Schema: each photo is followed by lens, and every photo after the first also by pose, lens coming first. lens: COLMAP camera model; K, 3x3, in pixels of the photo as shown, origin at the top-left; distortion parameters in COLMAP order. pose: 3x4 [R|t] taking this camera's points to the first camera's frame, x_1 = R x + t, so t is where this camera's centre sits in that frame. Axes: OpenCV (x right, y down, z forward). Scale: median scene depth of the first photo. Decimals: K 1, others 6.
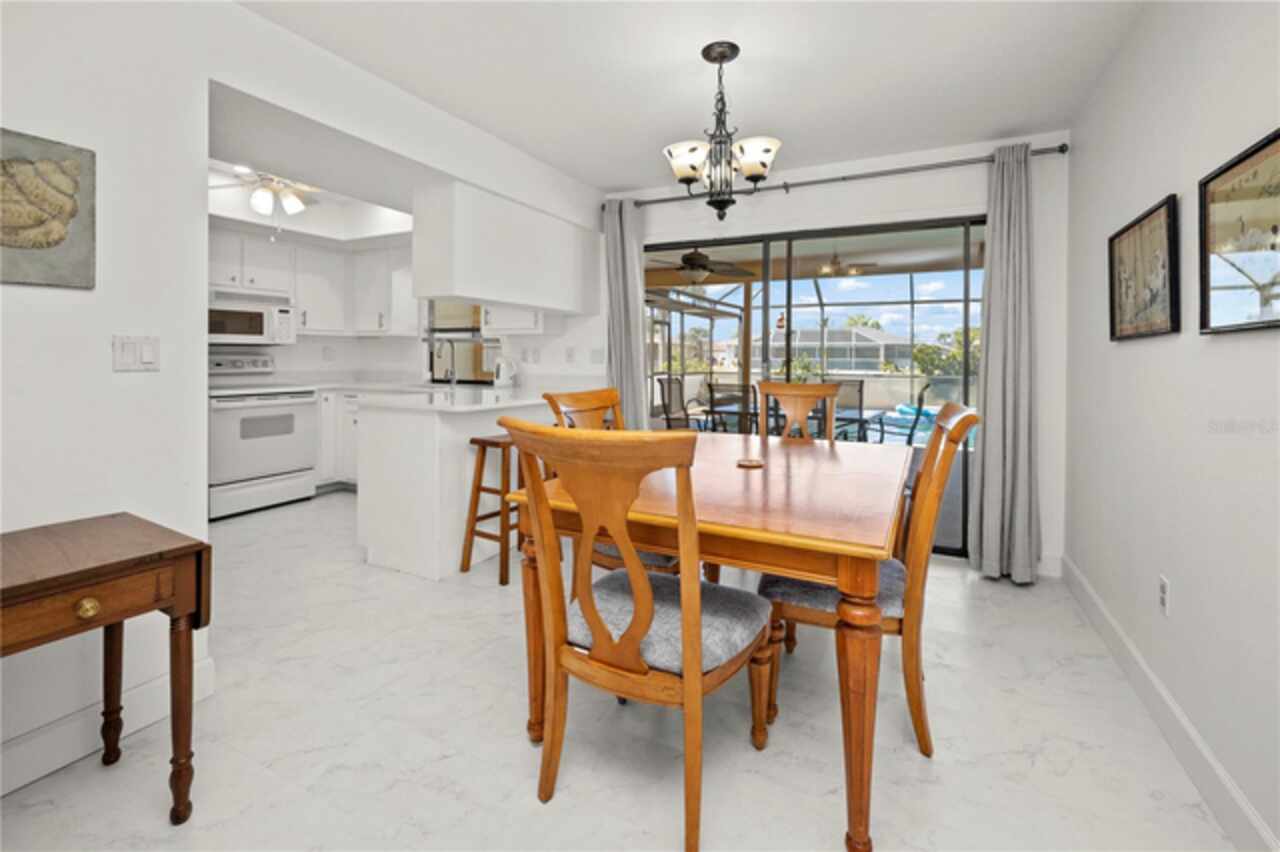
lens RADIAL K [[559.3, 0, 641.5], [0, 559.3, 353.8], [0, 0, 1]] dist [-0.000283, -0.000290]
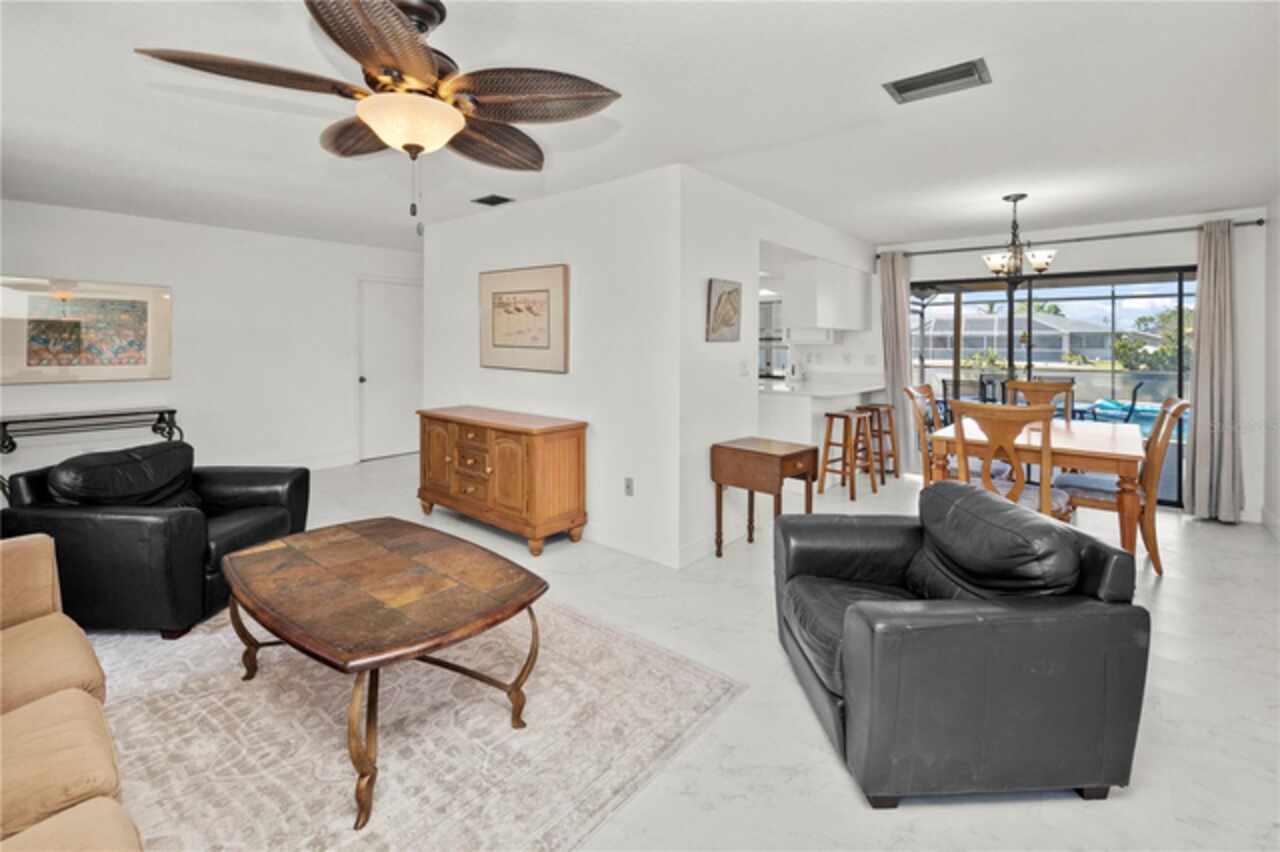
lens RADIAL K [[564.8, 0, 638.4], [0, 564.8, 339.1], [0, 0, 1]] dist [-0.000780, -0.000425]
pose [[0.972312, -0.003137, -0.233664, -0.300350], [0.002031, 0.999986, -0.004974, -0.041012], [0.233676, 0.004361, 0.972305, -0.507632]]
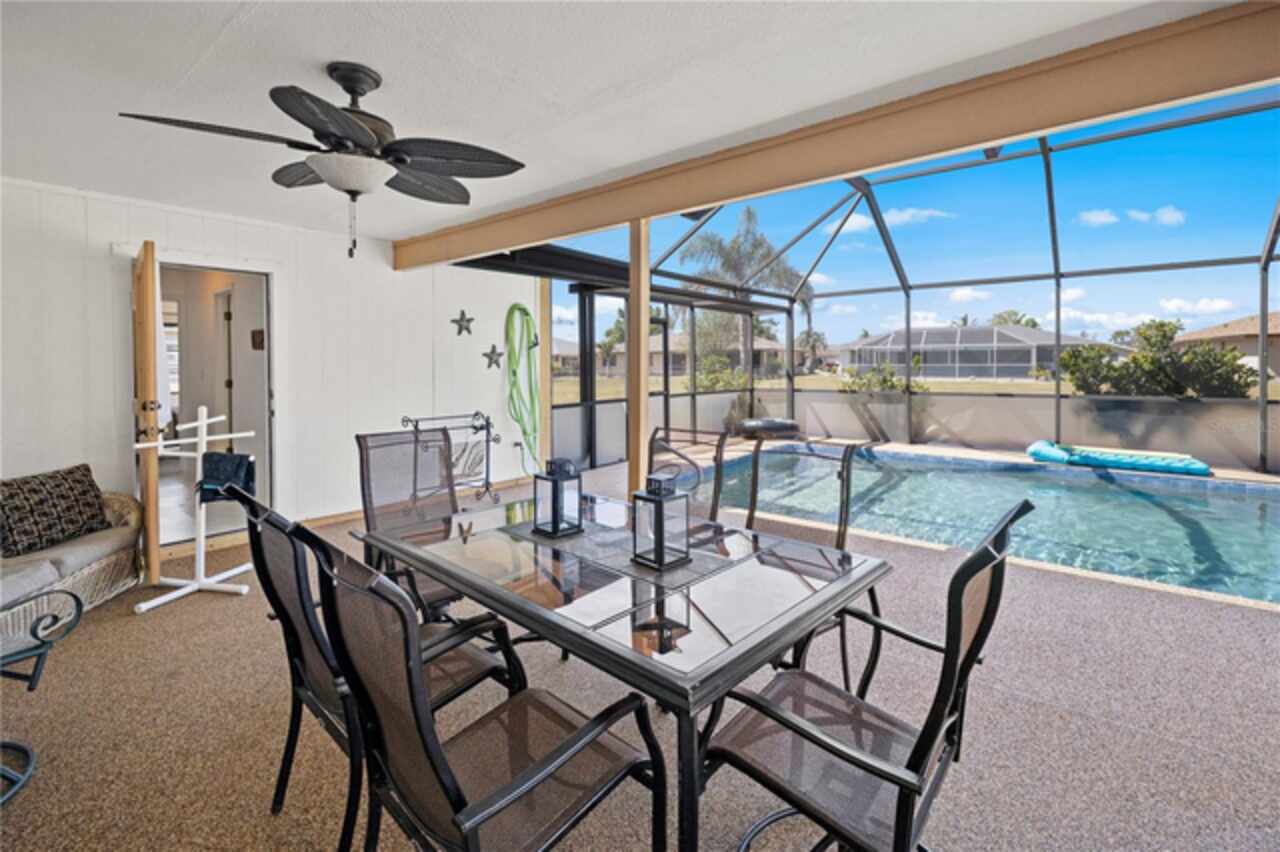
lens RADIAL K [[563.3, 0, 647.4], [0, 563.3, 364.5], [0, 0, 1]] dist [-0.002554, -0.000262]
pose [[0.978909, -0.013976, -0.203819, 0.485136], [0.015213, 0.999874, 0.004505, -0.012387], [0.203730, -0.007511, 0.978998, 0.873561]]
